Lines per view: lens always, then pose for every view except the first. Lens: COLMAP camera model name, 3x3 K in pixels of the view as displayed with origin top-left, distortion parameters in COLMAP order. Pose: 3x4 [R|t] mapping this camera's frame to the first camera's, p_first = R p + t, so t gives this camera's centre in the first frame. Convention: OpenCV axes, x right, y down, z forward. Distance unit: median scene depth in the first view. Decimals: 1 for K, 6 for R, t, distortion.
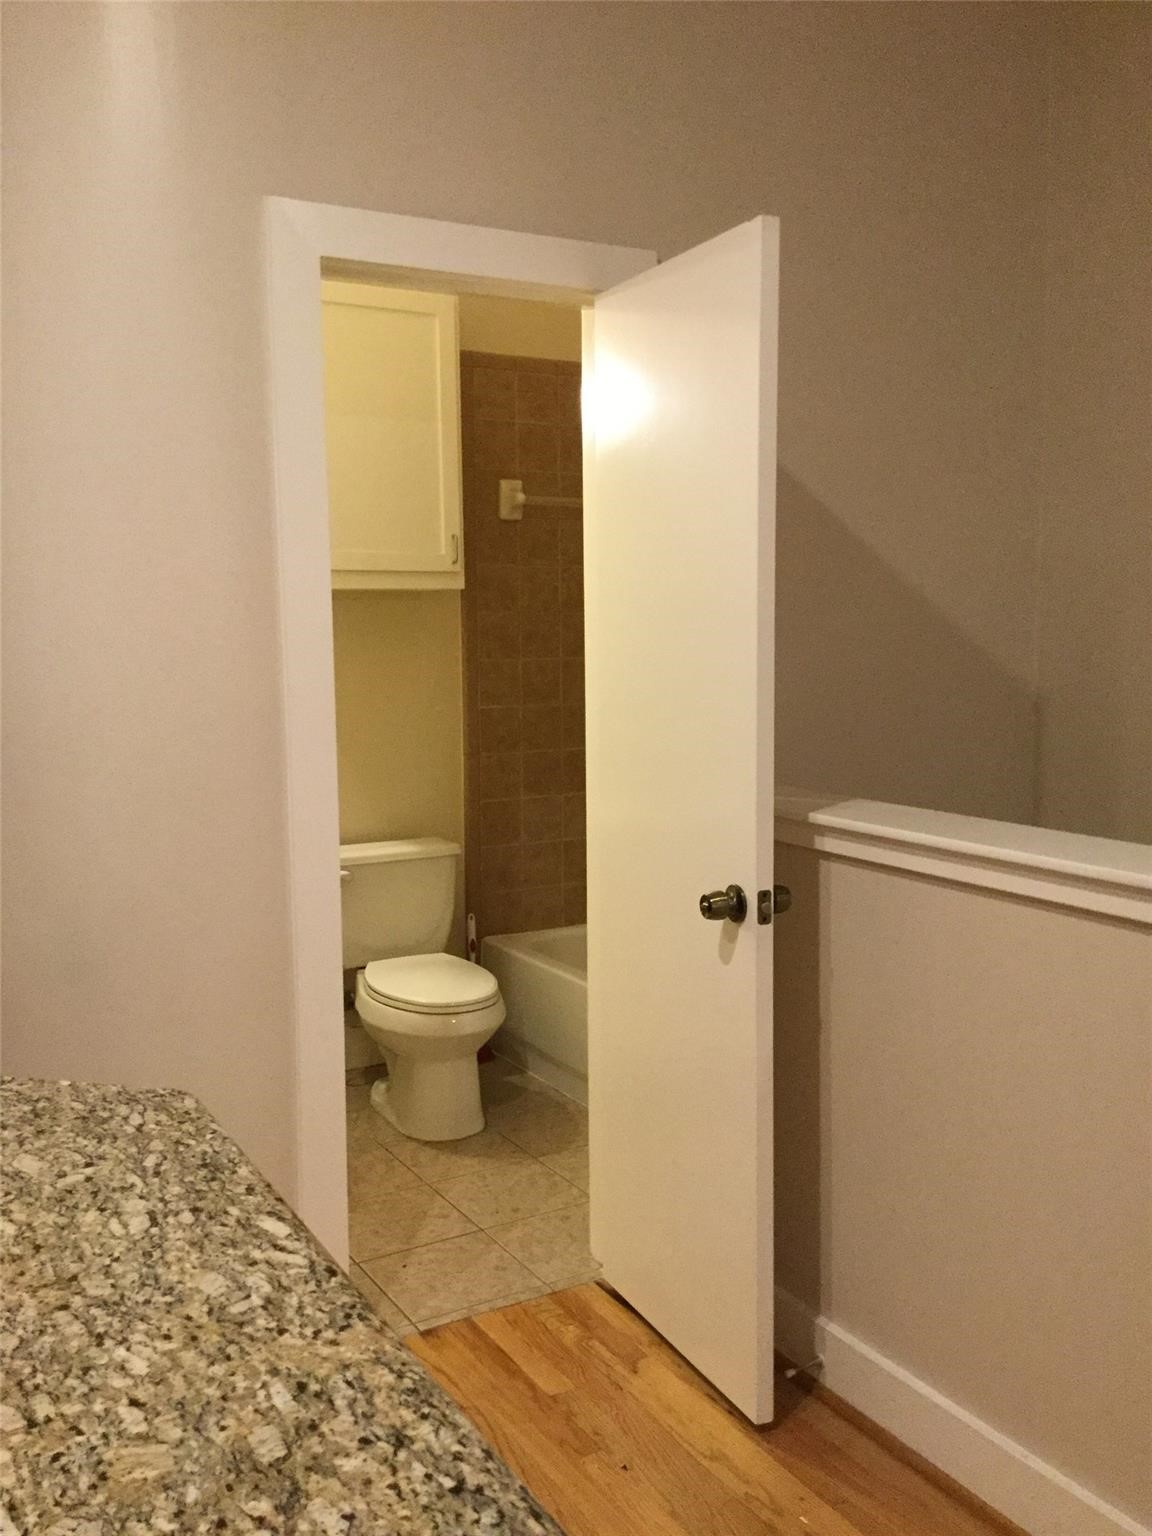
lens RADIAL K [[1385.7, 0, 575.7], [0, 1385.7, 767.6], [0, 0, 1]] dist [0.041418, -0.000770]
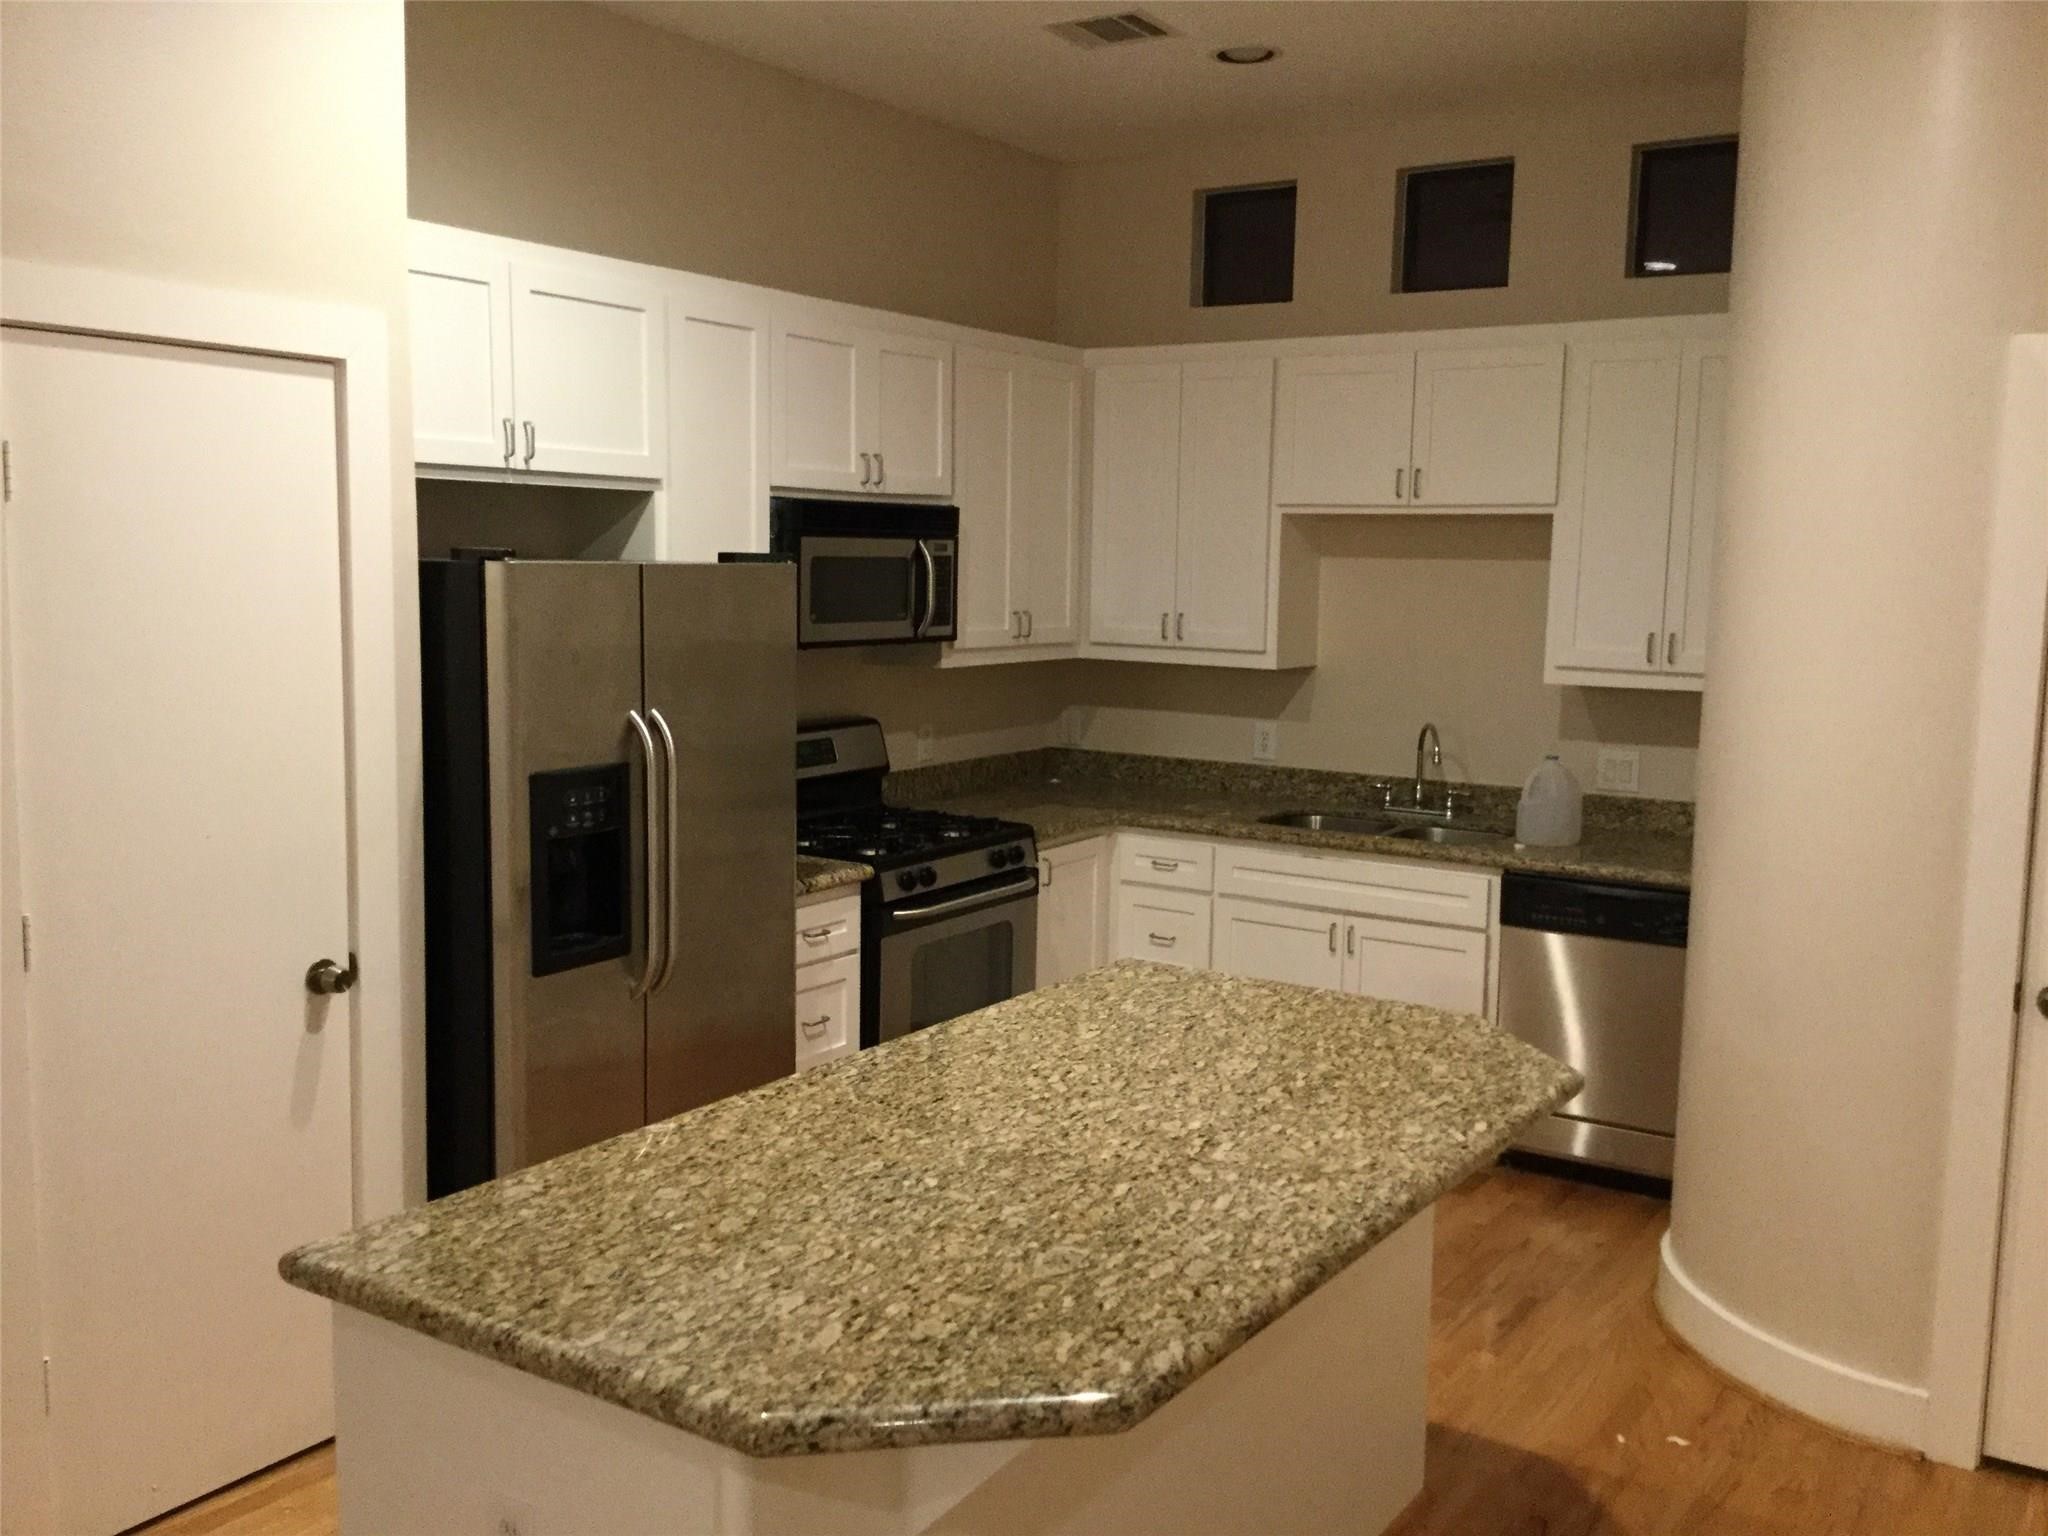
lens RADIAL K [[1847.6, 0, 1027.5], [0, 1847.6, 777.7], [0, 0, 1]] dist [0.041418, -0.000770]
pose [[0.451193, 0.127189, -0.883316, 1.604958], [-0.120618, 0.989401, 0.080853, -0.225803], [0.884237, 0.070063, 0.461752, -0.609157]]
